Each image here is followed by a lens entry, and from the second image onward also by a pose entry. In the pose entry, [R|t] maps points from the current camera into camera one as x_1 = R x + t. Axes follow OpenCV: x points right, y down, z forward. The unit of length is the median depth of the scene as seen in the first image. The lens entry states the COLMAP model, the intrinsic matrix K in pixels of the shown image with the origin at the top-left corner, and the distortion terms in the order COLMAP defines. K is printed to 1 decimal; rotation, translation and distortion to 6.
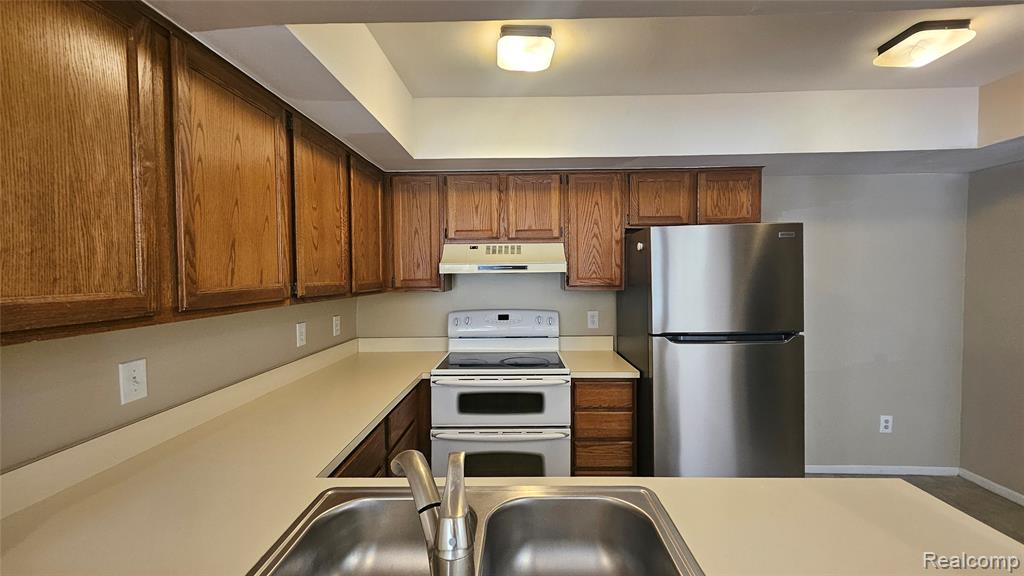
lens RADIAL K [[404.8, 0, 512.7], [0, 404.8, 286.1], [0, 0, 1]] dist [0.010780, 0.000035]
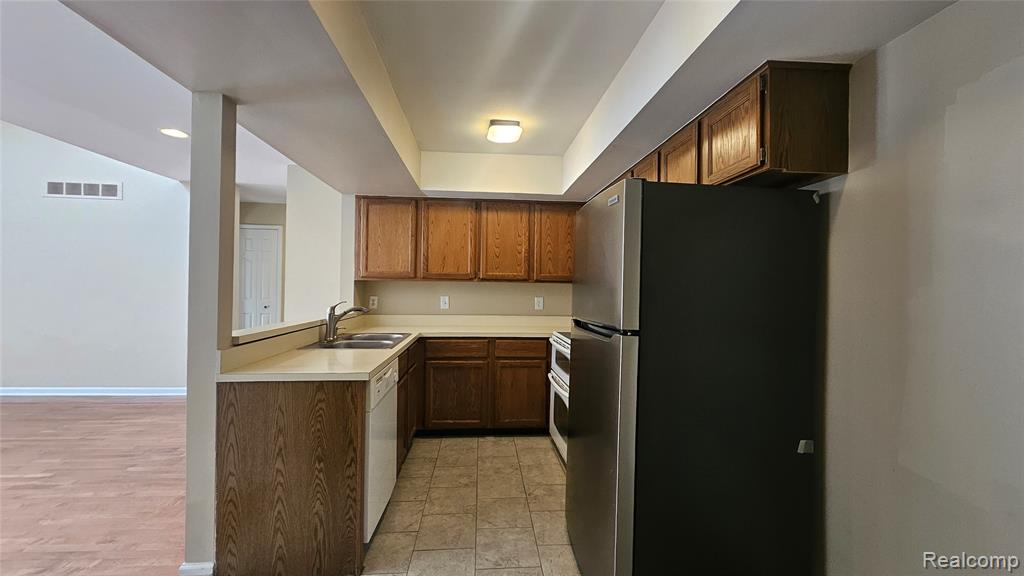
lens RADIAL K [[404.8, 0, 512.7], [0, 404.8, 286.1], [0, 0, 1]] dist [0.010780, 0.000035]
pose [[0.096244, 0.015772, -0.995233, 1.129415], [-0.047012, 0.998831, 0.011282, 0.022333], [0.994247, 0.045702, 0.096872, 0.602770]]
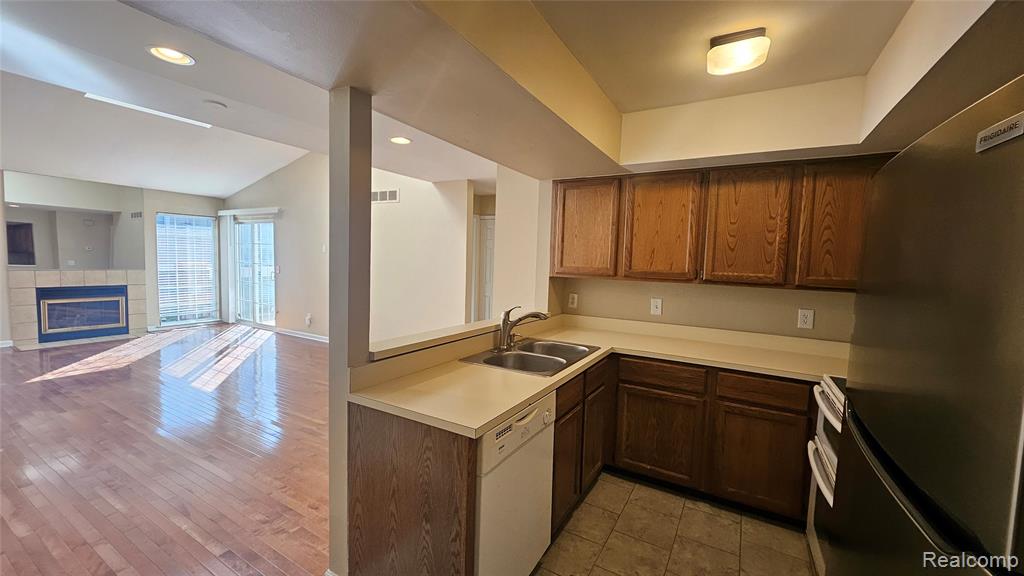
lens RADIAL K [[404.8, 0, 512.7], [0, 404.8, 286.1], [0, 0, 1]] dist [0.010780, 0.000035]
pose [[-0.487013, 0.057586, -0.871494, 0.825058], [-0.051589, 0.994185, 0.094522, -0.041021], [0.871870, 0.090993, -0.481210, 0.704172]]
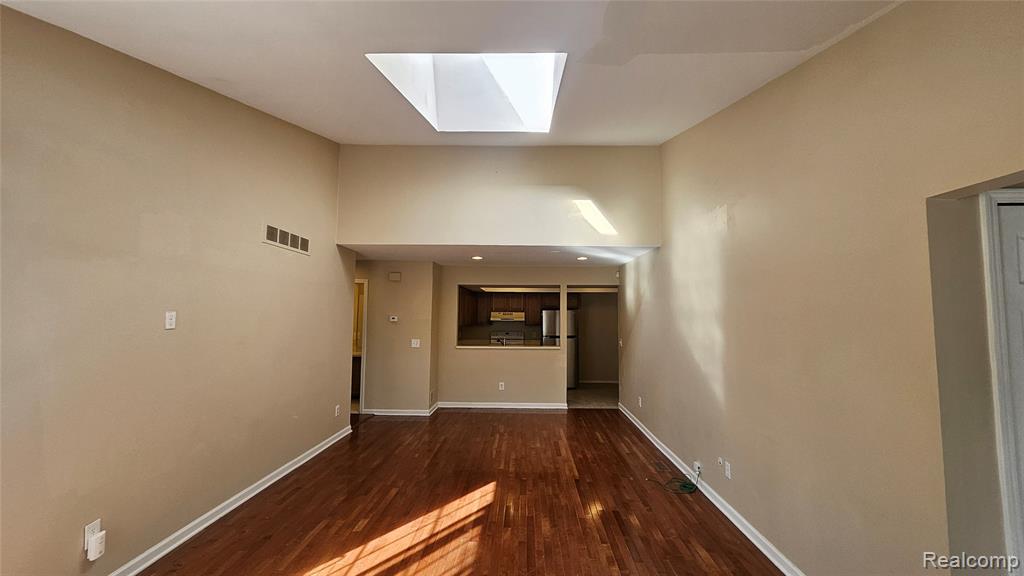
lens RADIAL K [[403.5, 0, 510.7], [0, 403.5, 285.8], [0, 0, 1]] dist [0.008481, 0.000031]
pose [[0.999752, 0.020319, -0.009163, 0.033245], [-0.021151, 0.994517, -0.102418, 0.028289], [0.007031, 0.102586, 0.994699, -2.647407]]
